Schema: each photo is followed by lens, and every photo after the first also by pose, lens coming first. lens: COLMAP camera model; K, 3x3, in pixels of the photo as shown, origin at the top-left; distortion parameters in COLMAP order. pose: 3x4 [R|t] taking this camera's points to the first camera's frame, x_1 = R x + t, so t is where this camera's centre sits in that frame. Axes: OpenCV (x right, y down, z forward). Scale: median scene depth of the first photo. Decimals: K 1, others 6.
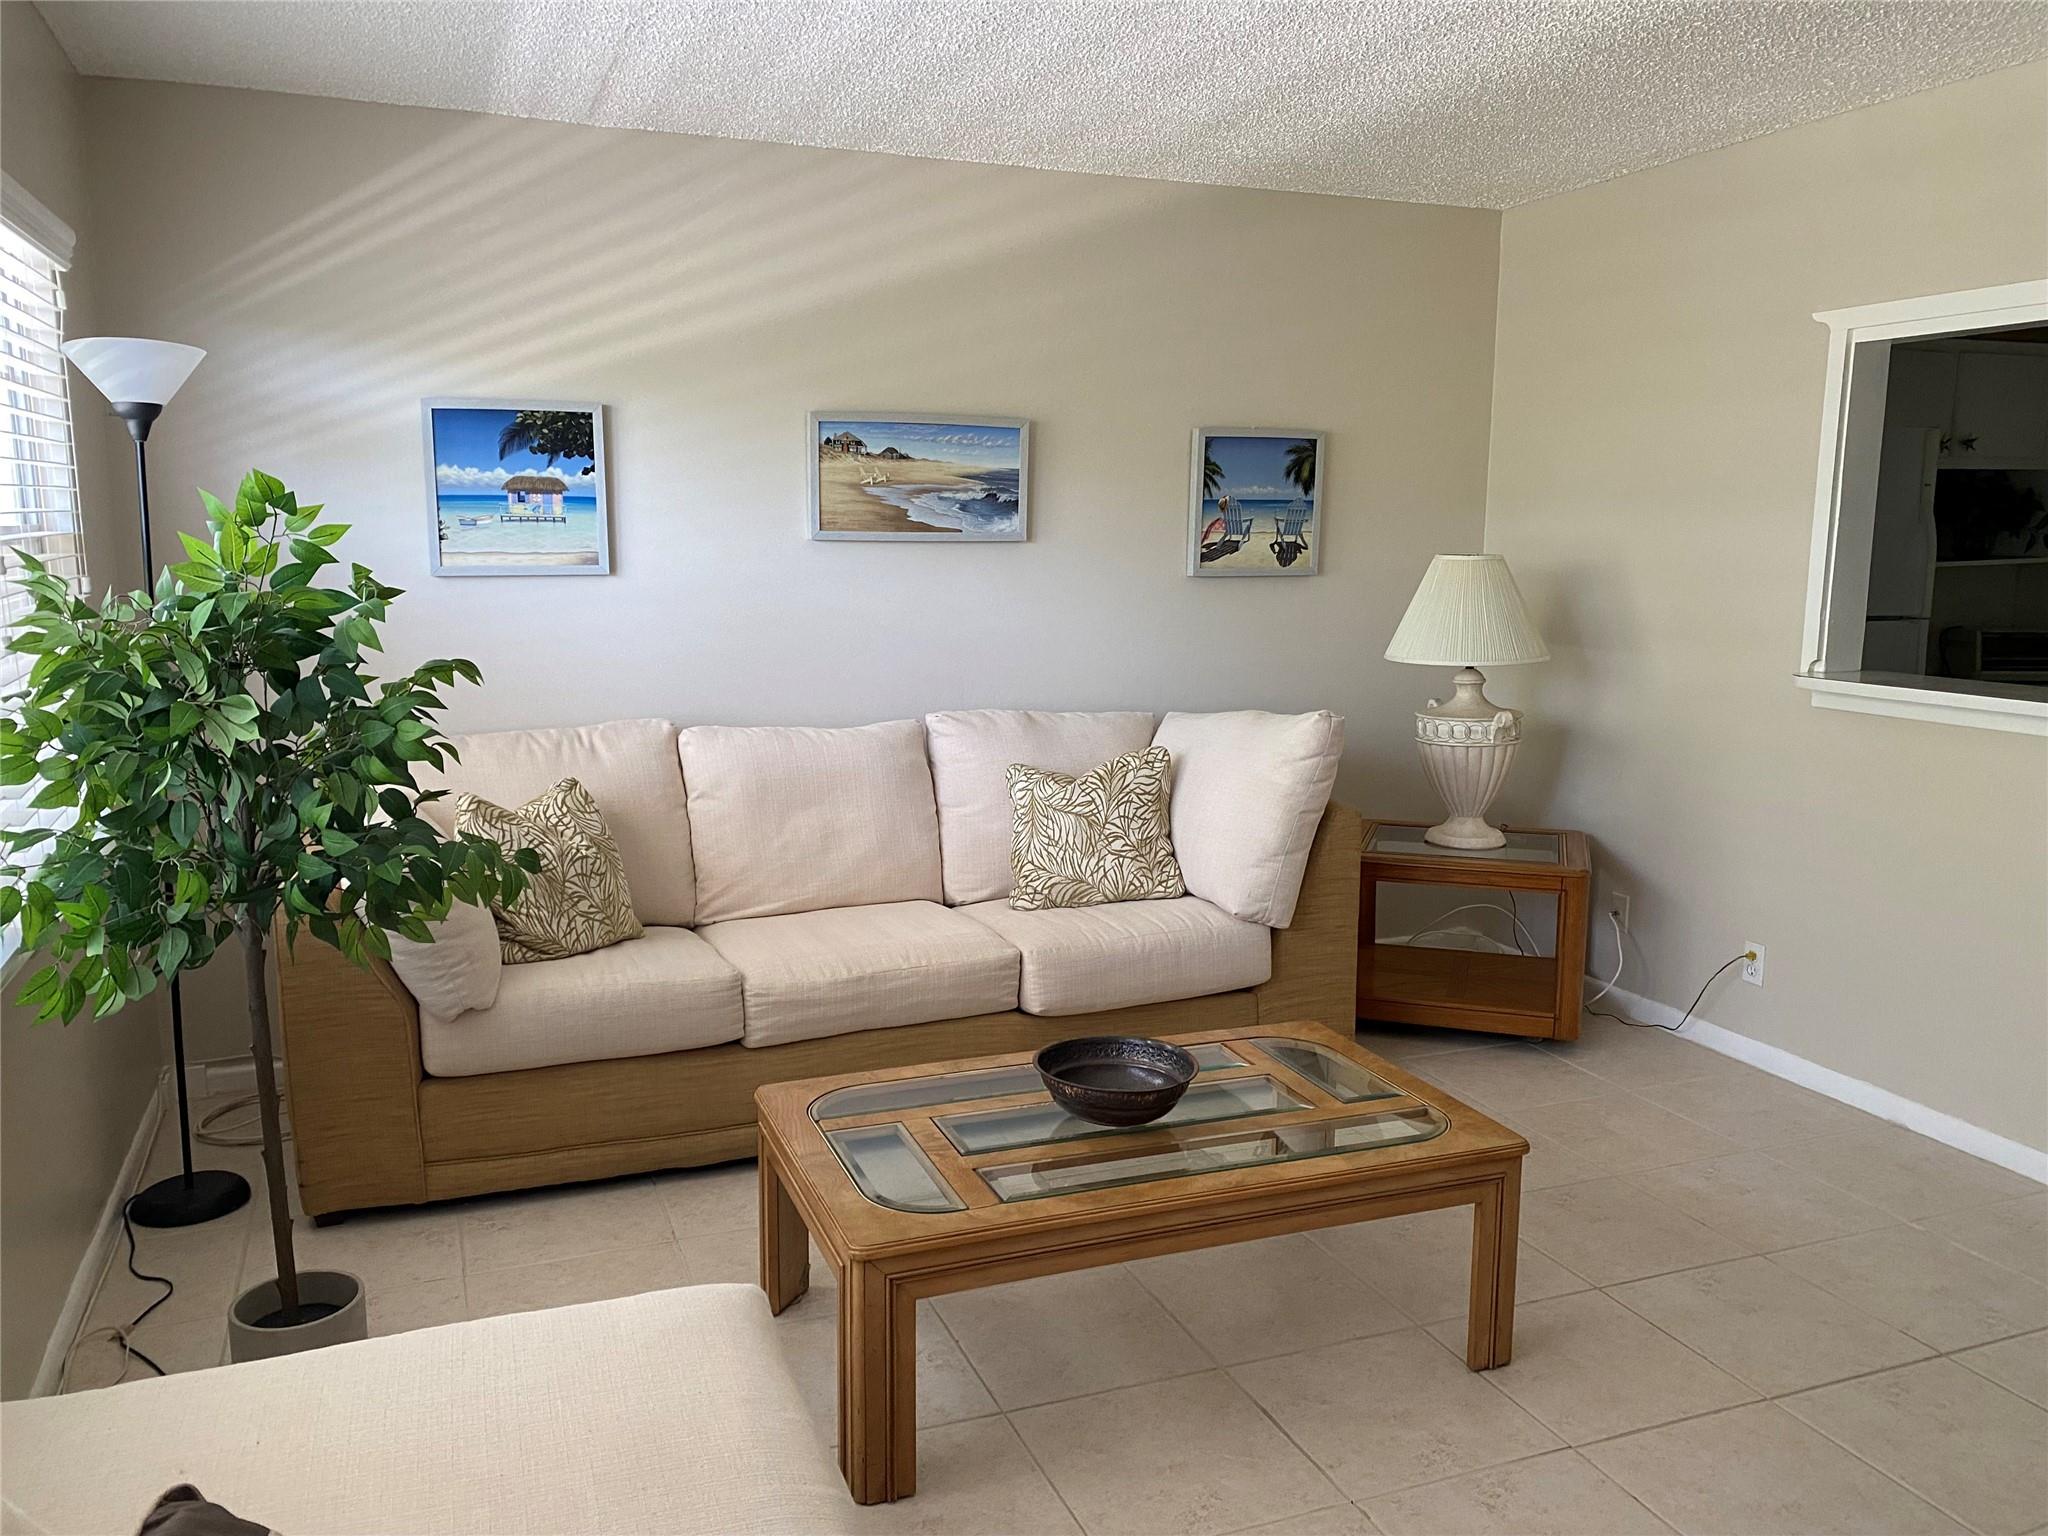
lens RADIAL K [[1531.8, 0, 1024.0], [0, 1531.8, 768.0], [0, 0, 1]] dist [0.001725, -0.002317]
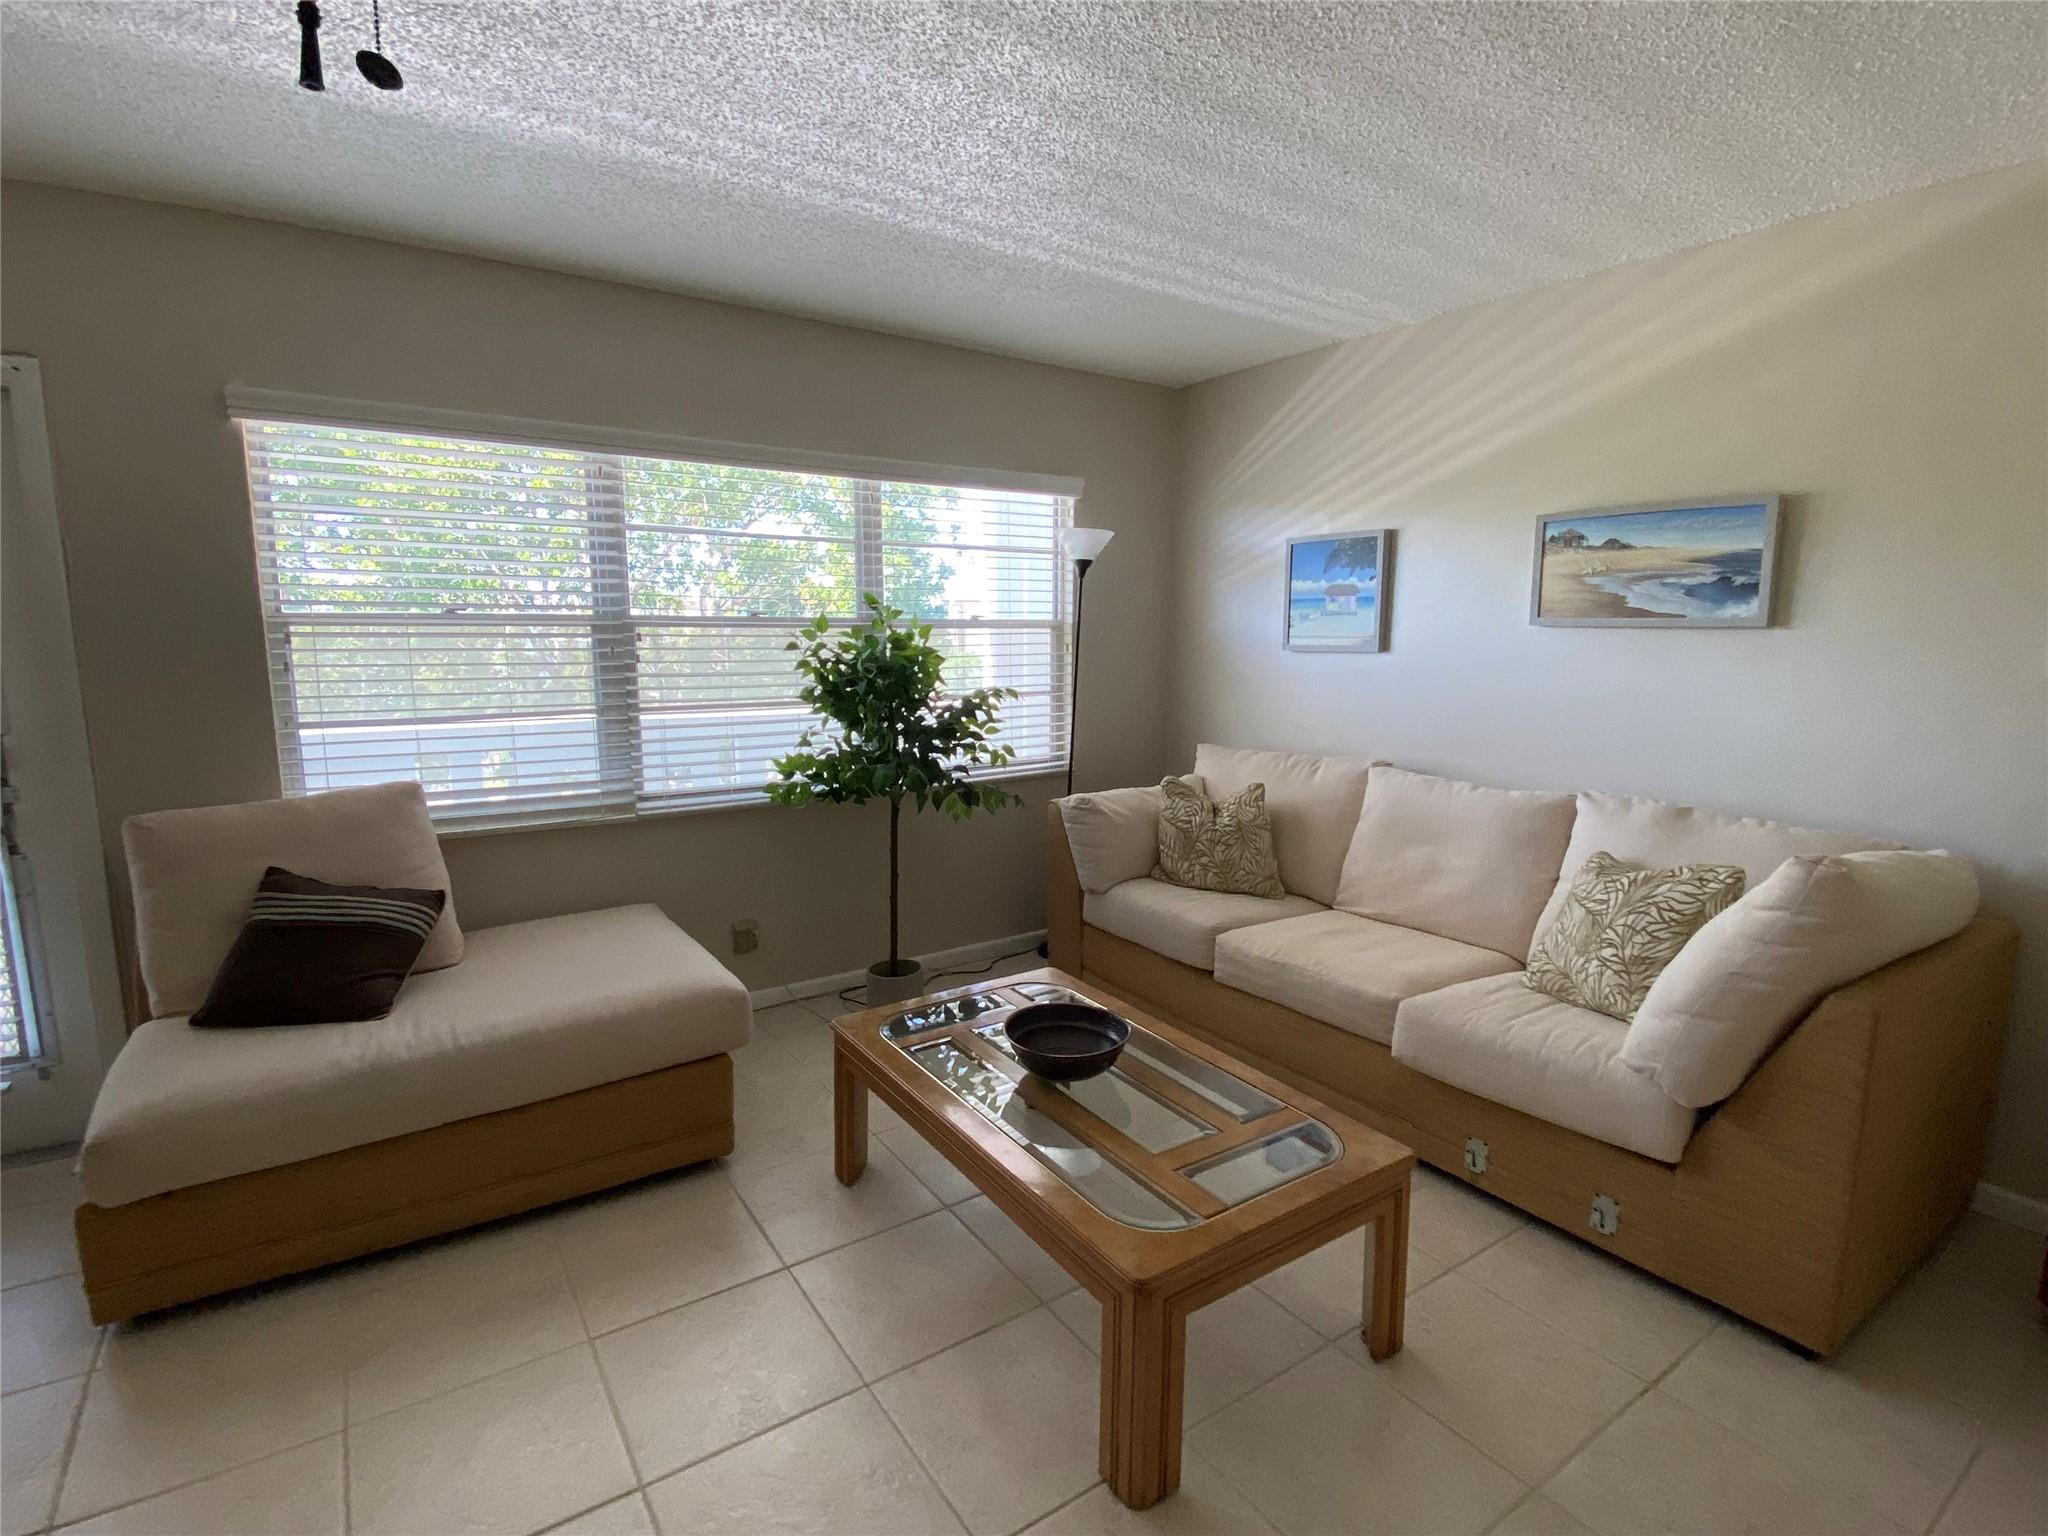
lens RADIAL K [[974.4, 0, 1024.0], [0, 974.4, 768.0], [0, 0, 1]] dist [-0.001445, -0.000965]
pose [[0.203582, 0.134228, -0.969813, 0.533795], [-0.148027, 0.983390, 0.105034, -0.067609], [0.967803, 0.122176, 0.220070, 0.505845]]
